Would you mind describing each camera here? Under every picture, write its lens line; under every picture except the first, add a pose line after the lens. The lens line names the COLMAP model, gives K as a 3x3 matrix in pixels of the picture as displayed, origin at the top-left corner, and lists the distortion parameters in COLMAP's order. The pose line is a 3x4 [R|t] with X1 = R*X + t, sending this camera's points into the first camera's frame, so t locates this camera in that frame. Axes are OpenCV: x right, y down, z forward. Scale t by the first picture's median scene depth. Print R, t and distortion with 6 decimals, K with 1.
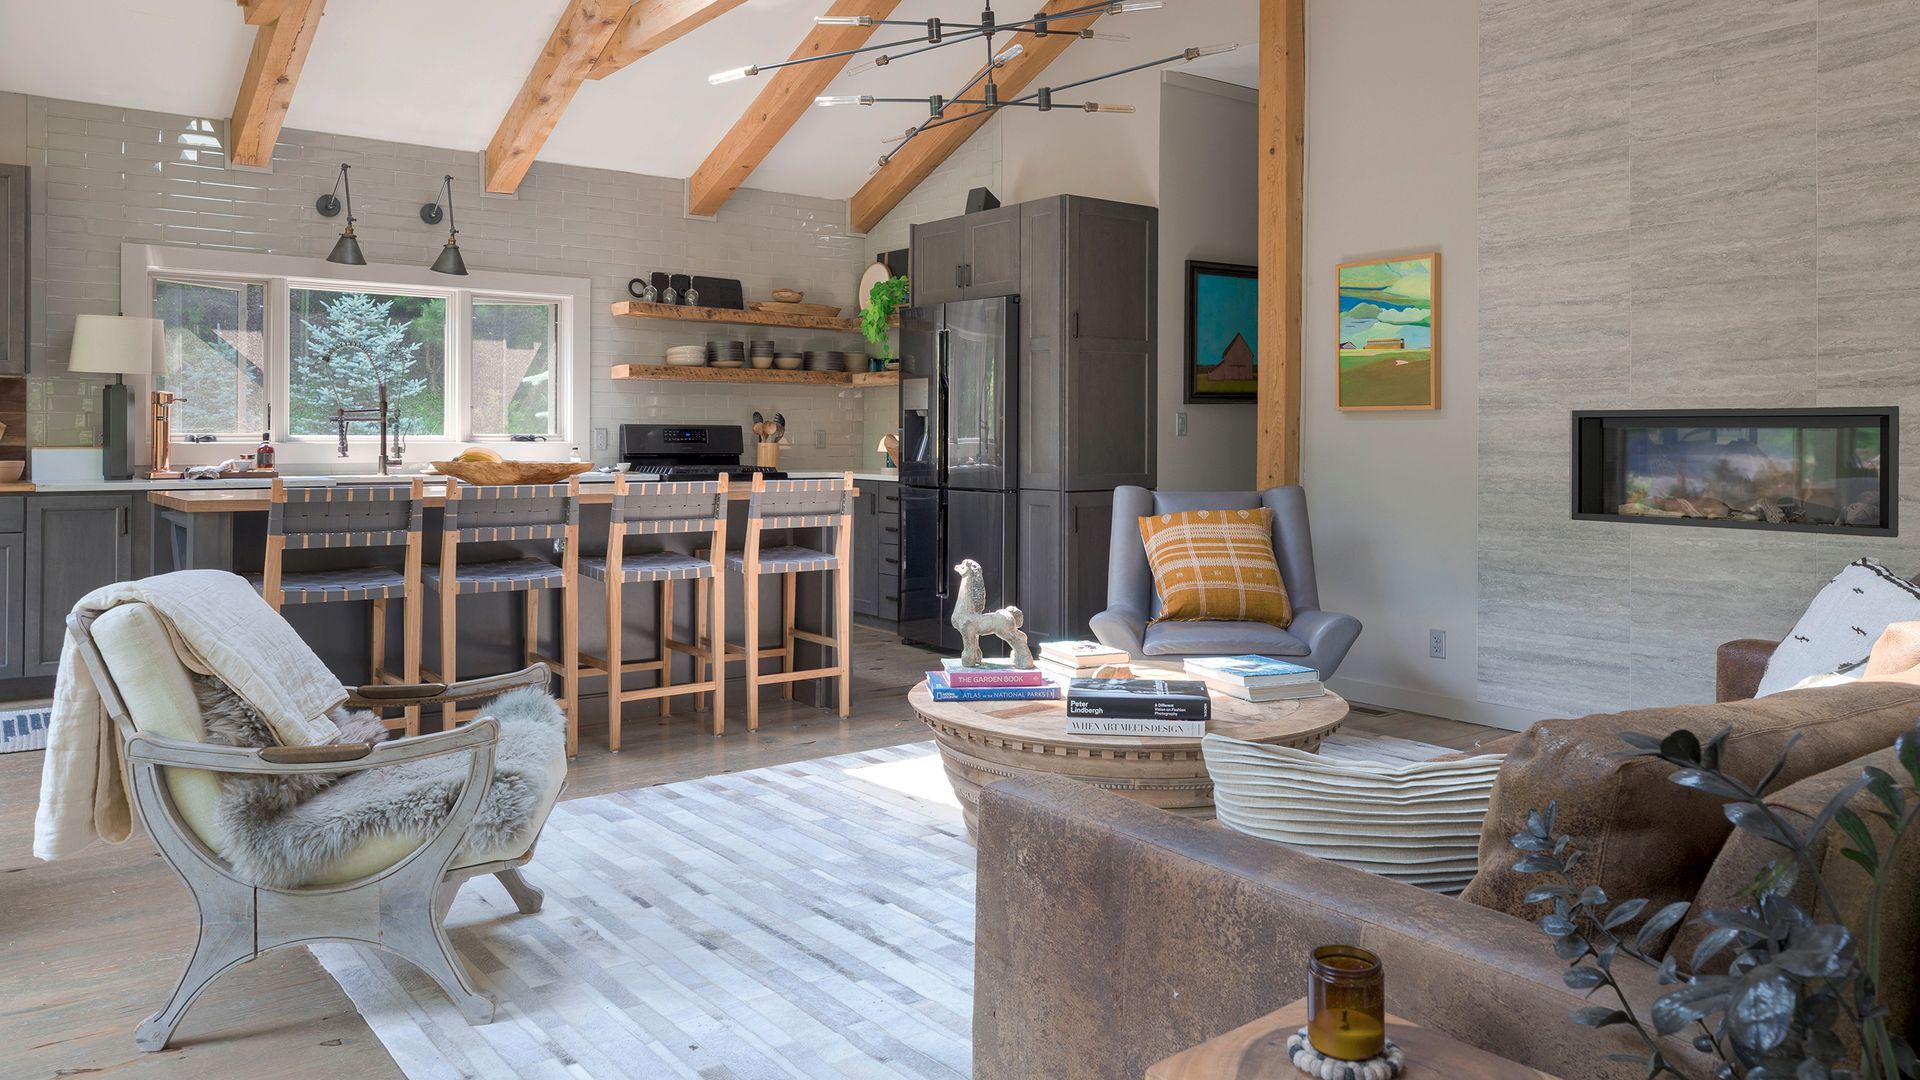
lens RADIAL K [[1356.8, 0, 905.9], [0, 1356.8, 421.3], [0, 0, 1]] dist [0.004369, 0.000883]
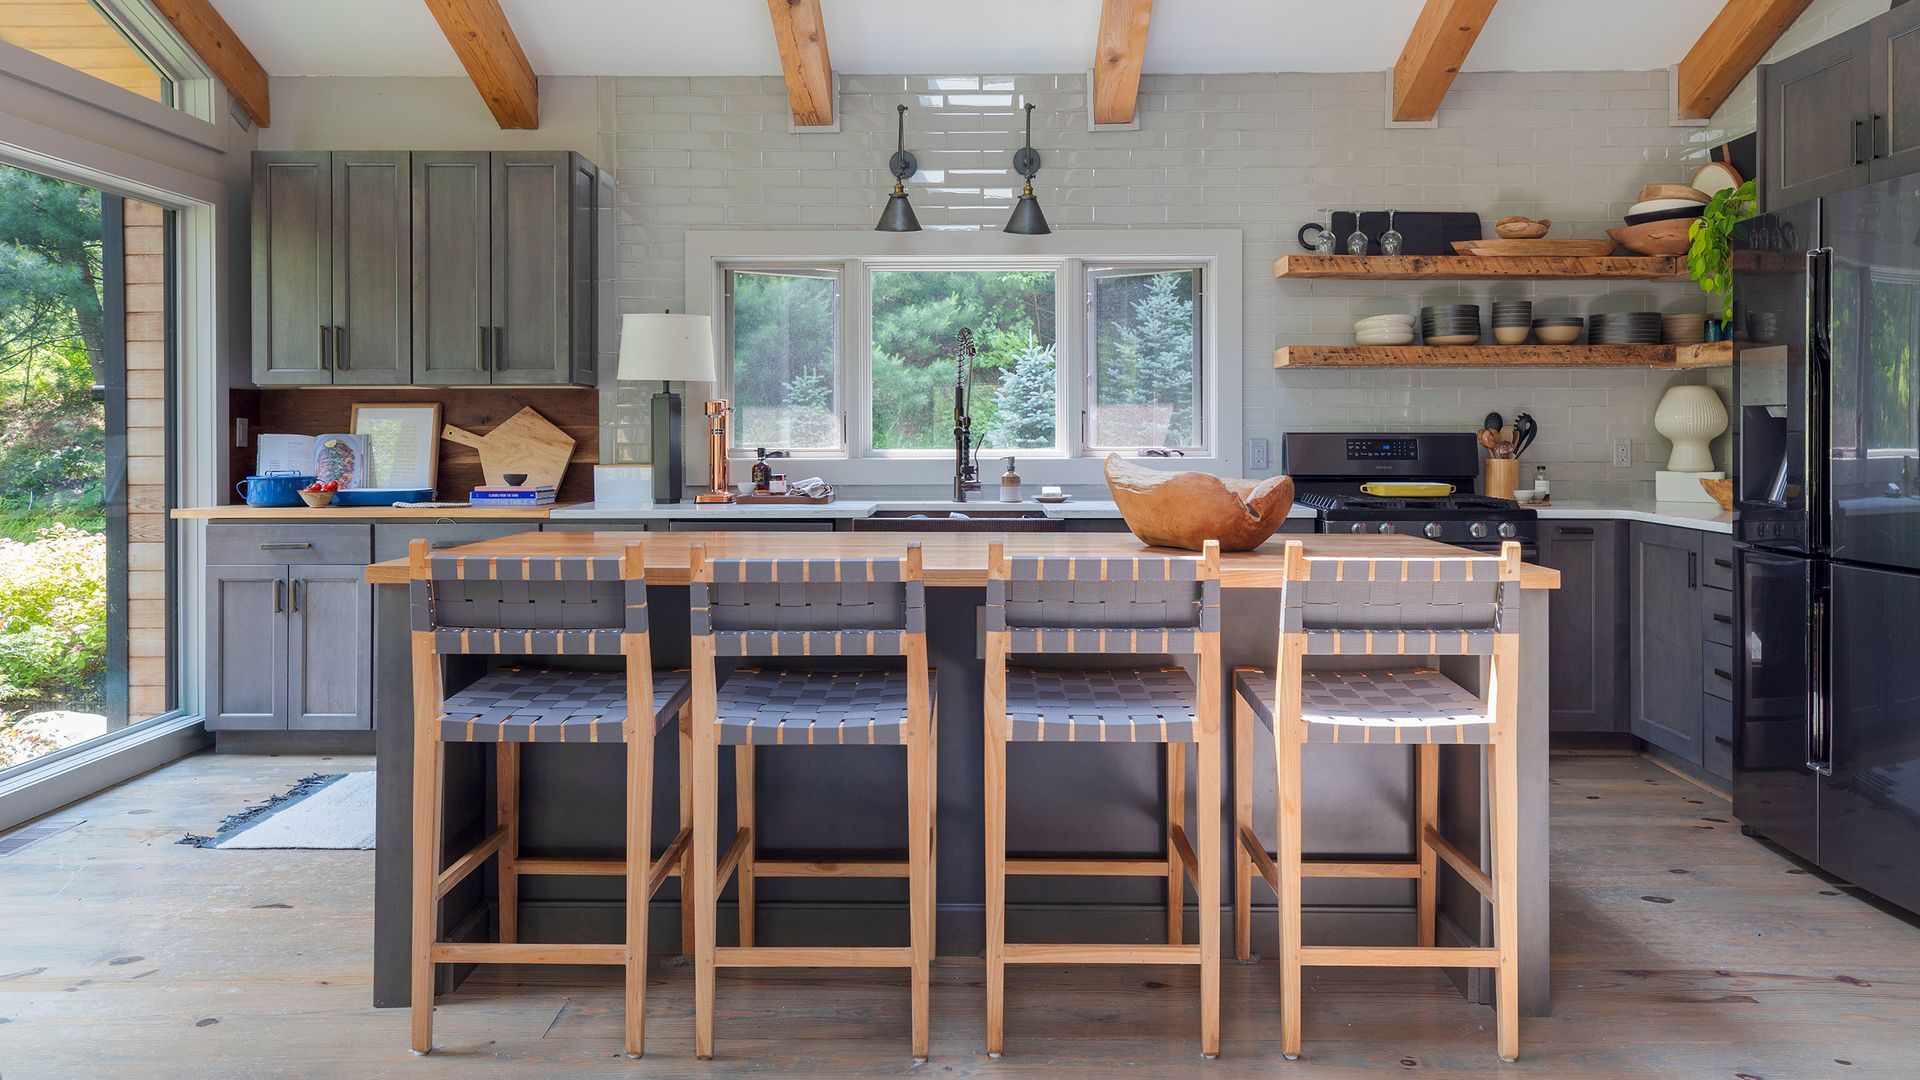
lens RADIAL K [[1356.8, 0, 905.9], [0, 1356.8, 421.3], [0, 0, 1]] dist [0.004369, 0.000883]
pose [[0.806839, -0.010487, -0.590679, 0.044794], [0.011193, 0.999934, -0.002464, -0.004215], [0.590666, -0.004623, 0.806903, 0.320482]]
